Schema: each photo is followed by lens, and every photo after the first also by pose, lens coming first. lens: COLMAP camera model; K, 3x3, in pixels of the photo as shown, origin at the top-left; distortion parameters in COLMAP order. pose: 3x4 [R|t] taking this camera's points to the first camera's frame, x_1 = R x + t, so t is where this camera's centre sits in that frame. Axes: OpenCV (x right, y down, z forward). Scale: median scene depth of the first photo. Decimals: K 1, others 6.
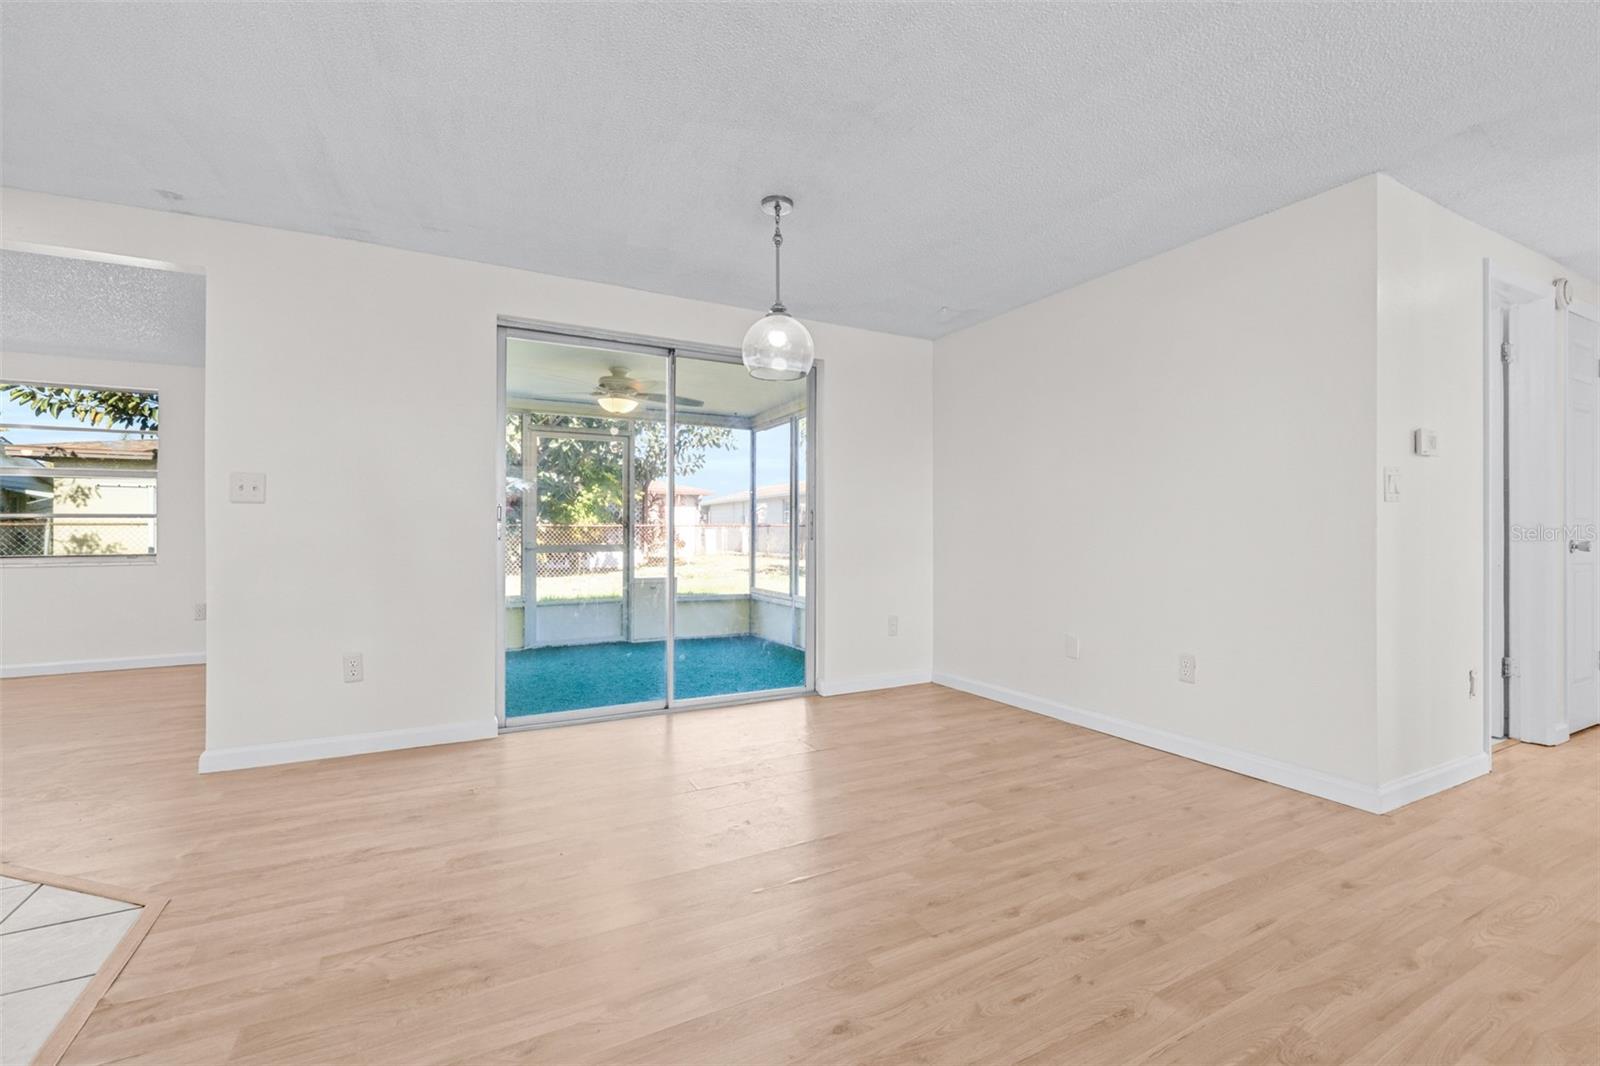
lens RADIAL K [[687.7, 0, 805.5], [0, 687.7, 531.2], [0, 0, 1]] dist [0.001705, 0.000134]
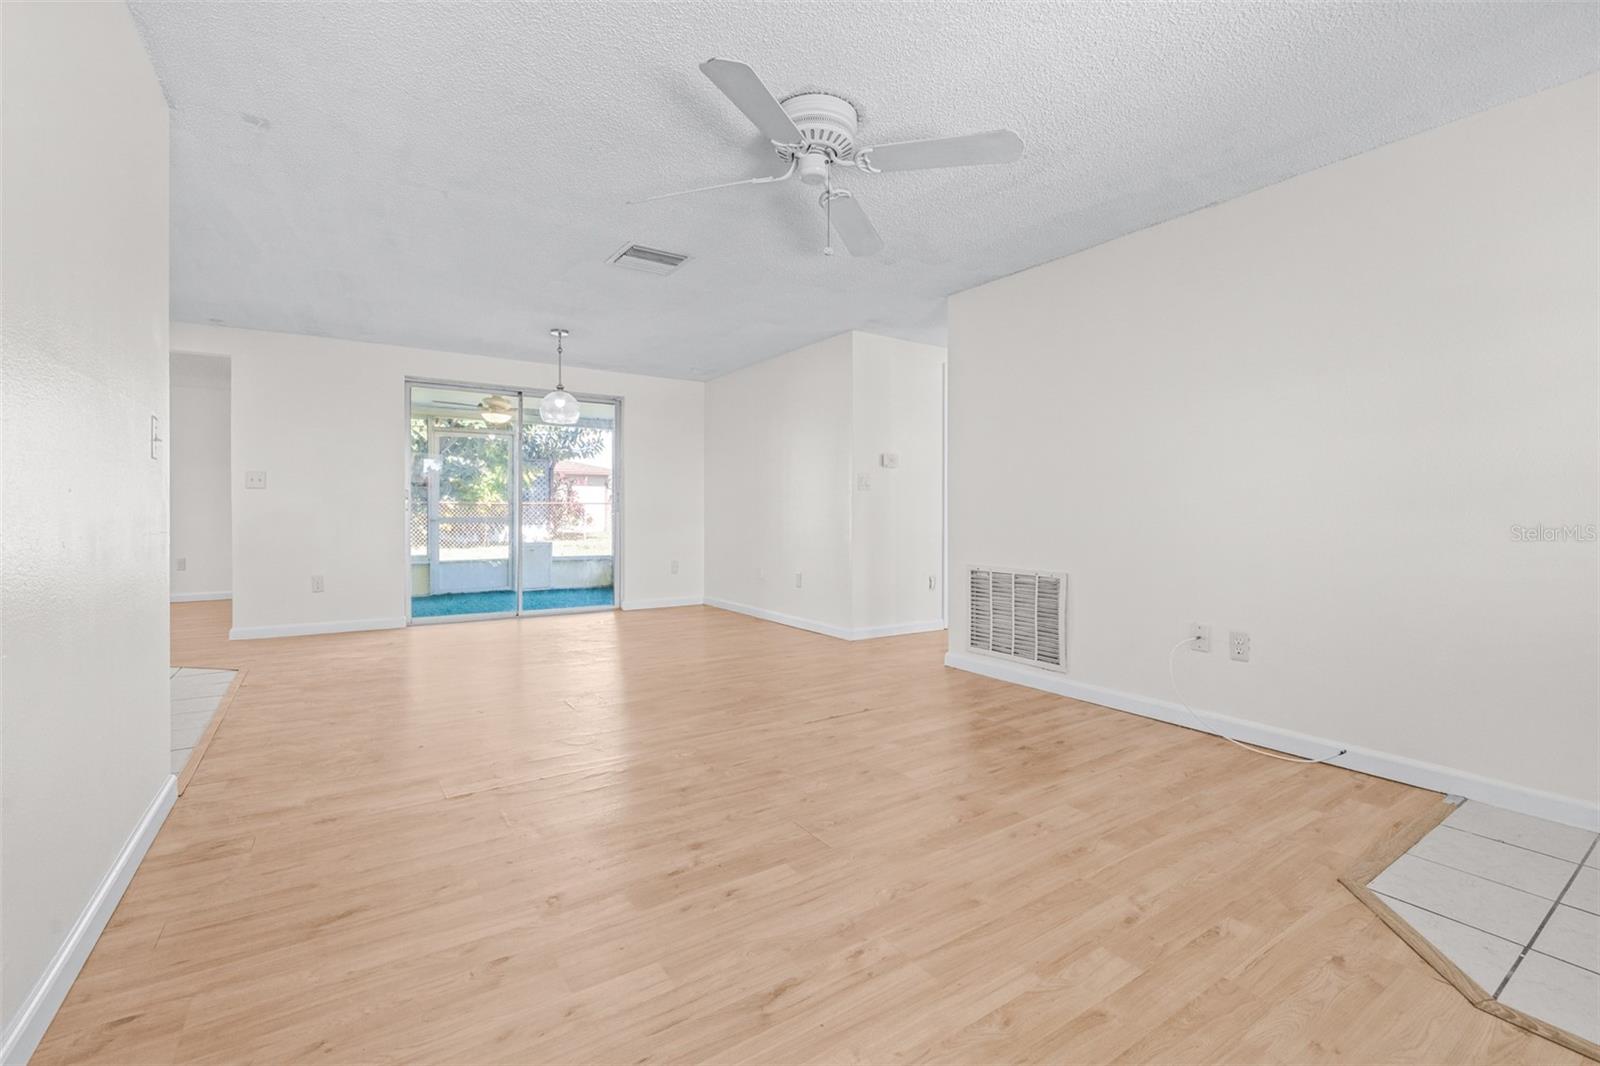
lens RADIAL K [[689.1, 0, 804.6], [0, 689.1, 511.8], [0, 0, 1]] dist [0.000823, 0.000224]
pose [[0.995396, -0.000719, 0.095843, 0.391278], [0.000324, 0.999991, 0.004135, 0.011214], [-0.095845, -0.004085, 0.995388, -0.833869]]
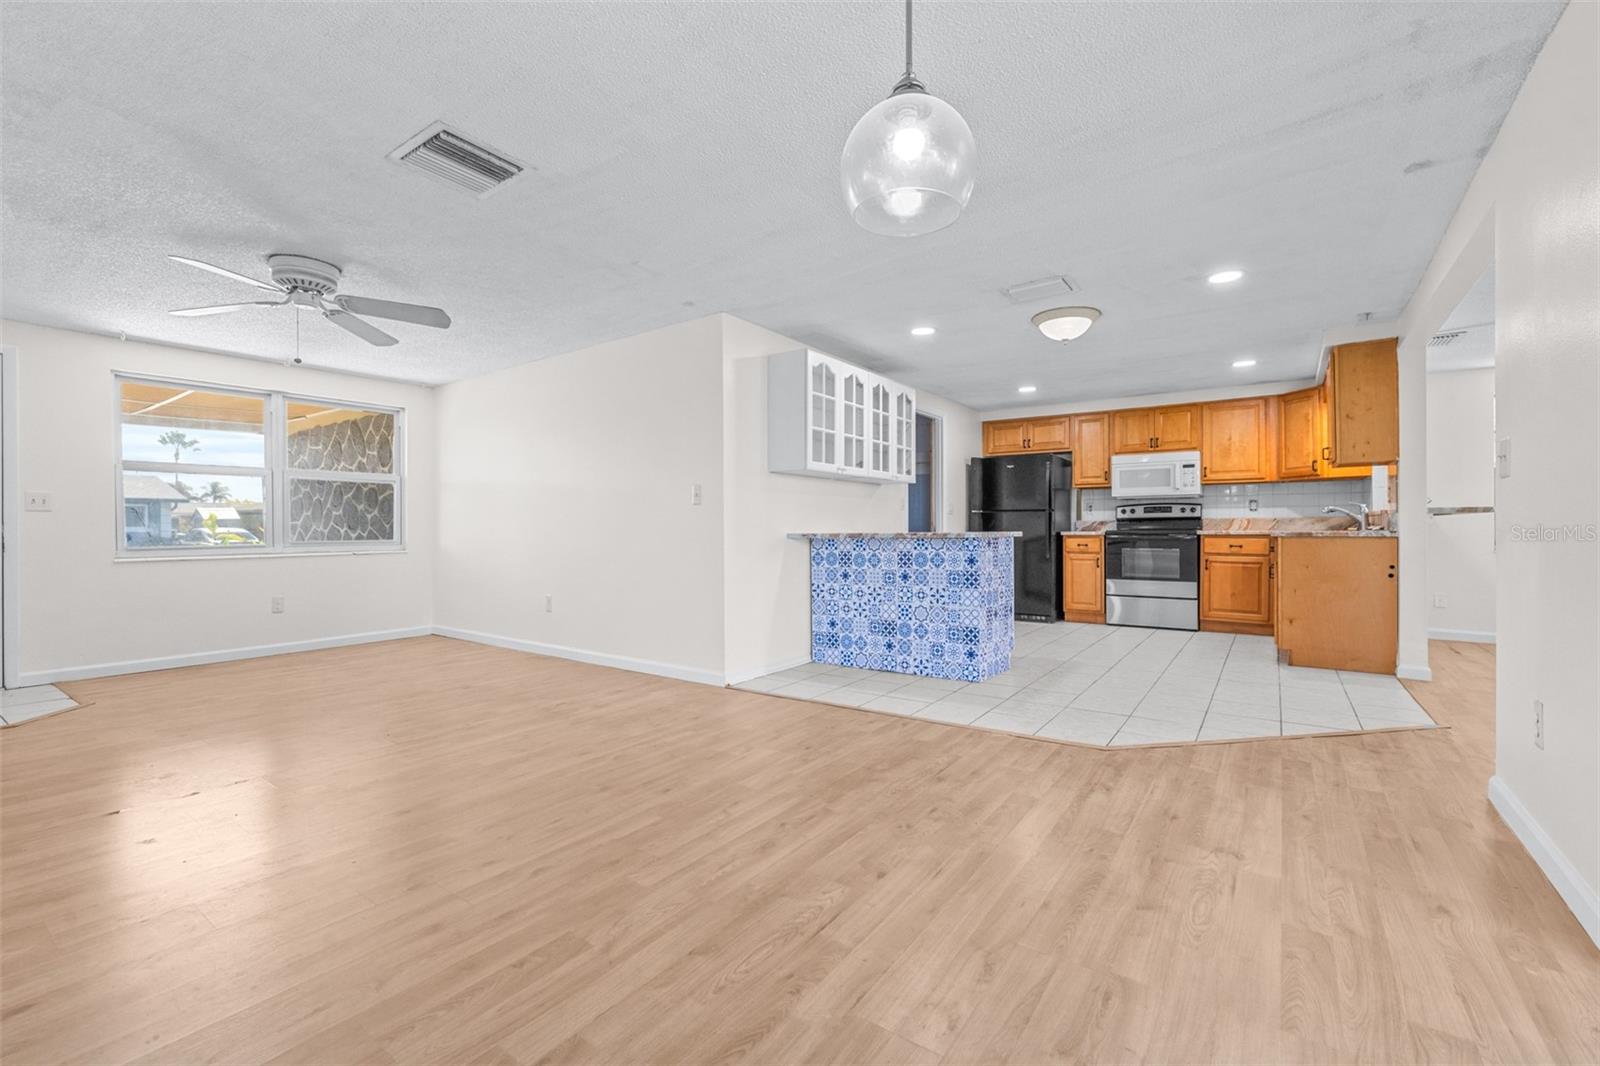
lens RADIAL K [[676.9, 0, 798.9], [0, 676.9, 531.1], [0, 0, 1]] dist [0.002268, 0.000166]
pose [[-0.901584, 0.002444, -0.432597, 0.230209], [0.002989, 0.999995, -0.000580, 0.015871], [0.432593, -0.001816, -0.901587, 1.248339]]
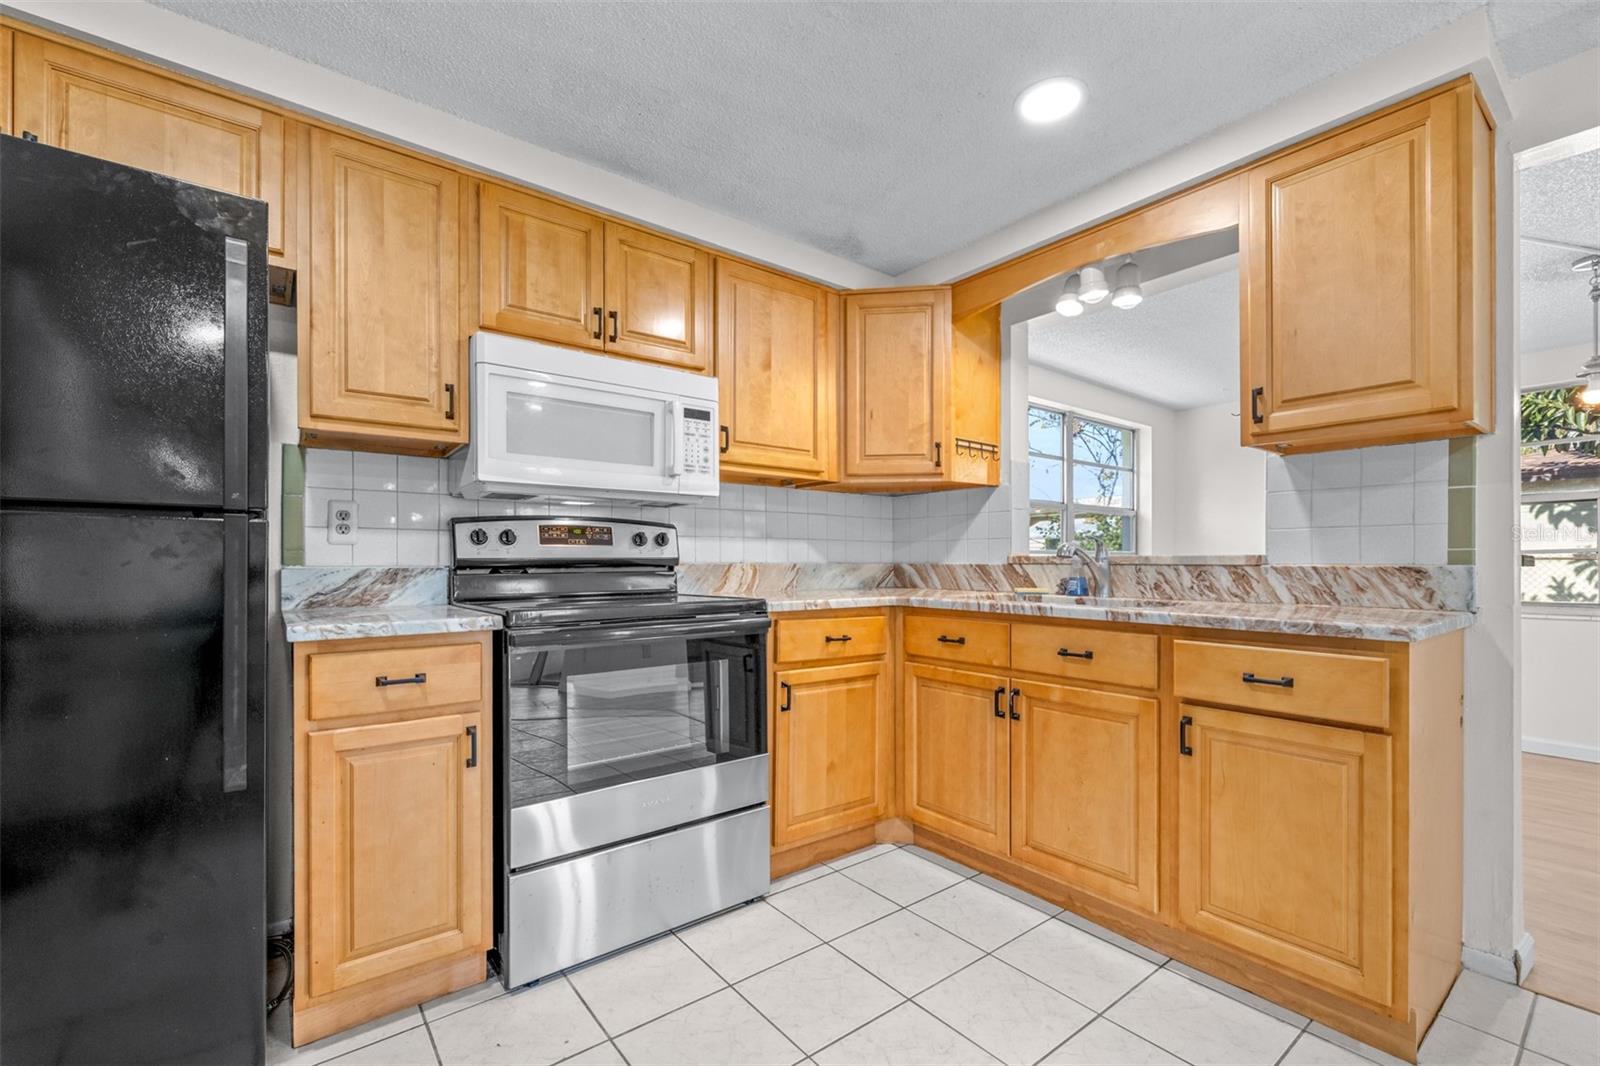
lens RADIAL K [[681.2, 0, 798.5], [0, 681.2, 561.5], [0, 0, 1]] dist [-0.000558, 0.000124]
pose [[0.157246, -0.001866, -0.987558, -1.000557], [0.002016, 0.999997, -0.001569, -0.021686], [0.987557, -0.001745, 0.157249, -0.109842]]
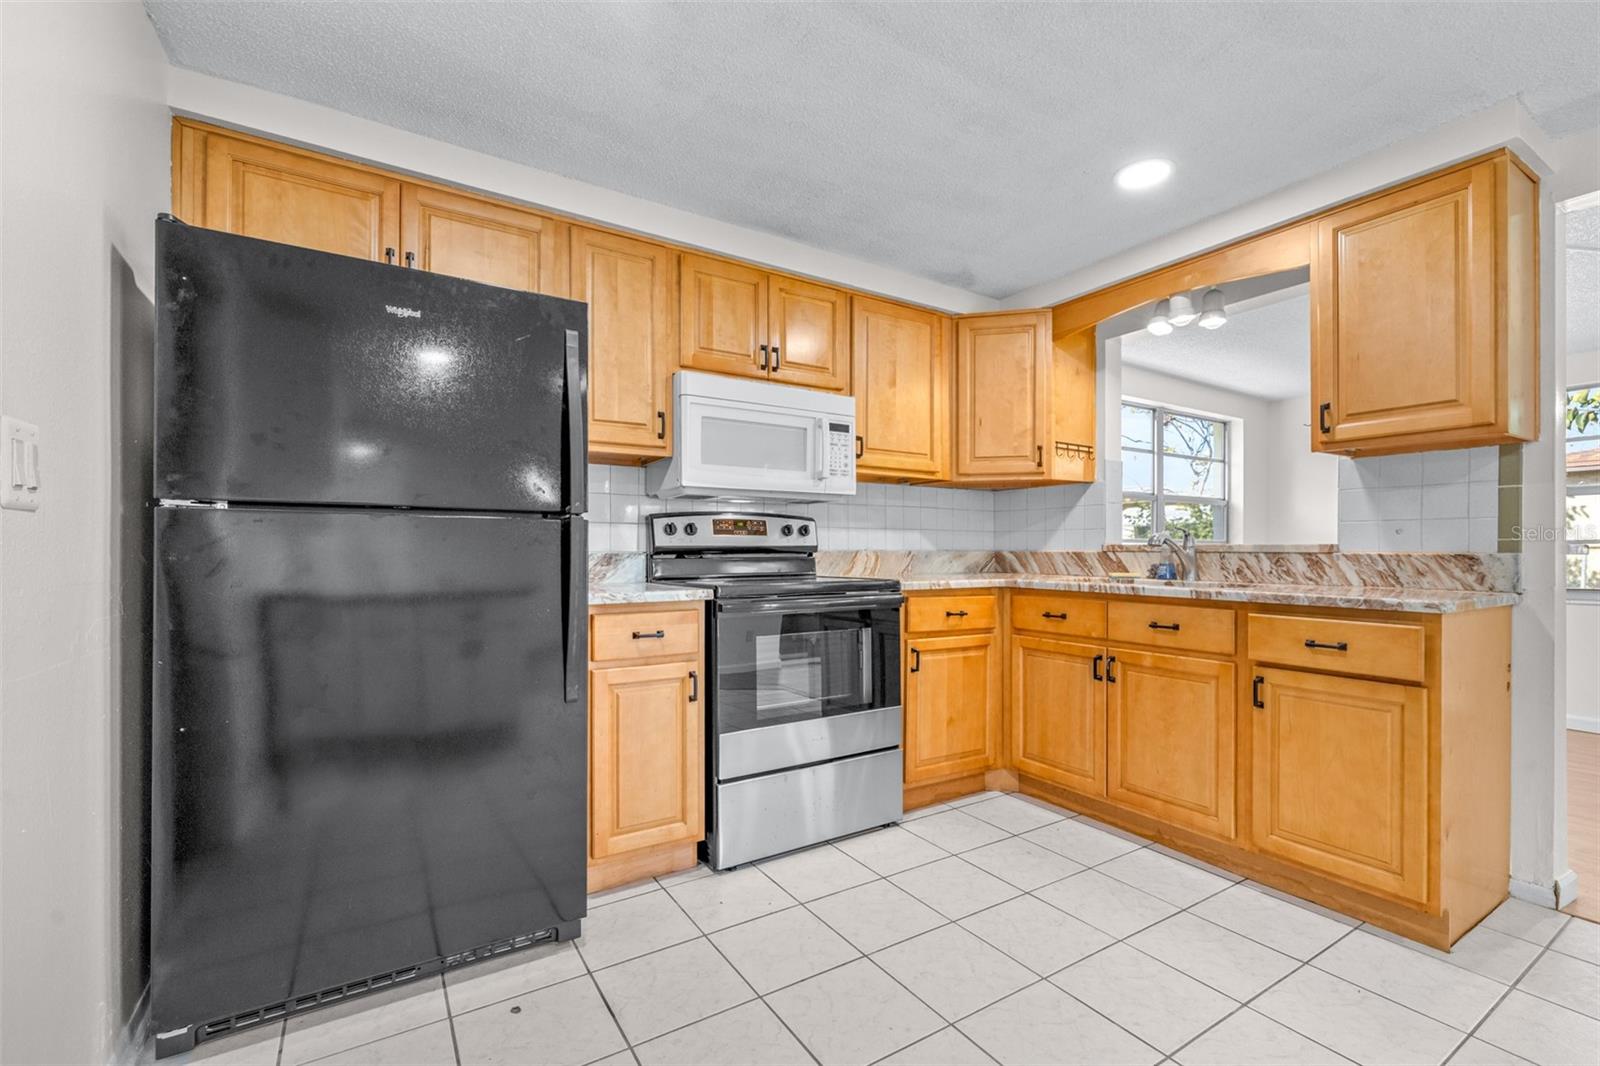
lens RADIAL K [[692.4, 0, 802.4], [0, 692.4, 549.2], [0, 0, 1]] dist [0.000938, -0.000217]
pose [[0.060120, -0.001748, -0.998190, -0.840759], [-0.000221, 0.999998, -0.001764, -0.020784], [0.998191, 0.000326, 0.060119, -0.204247]]
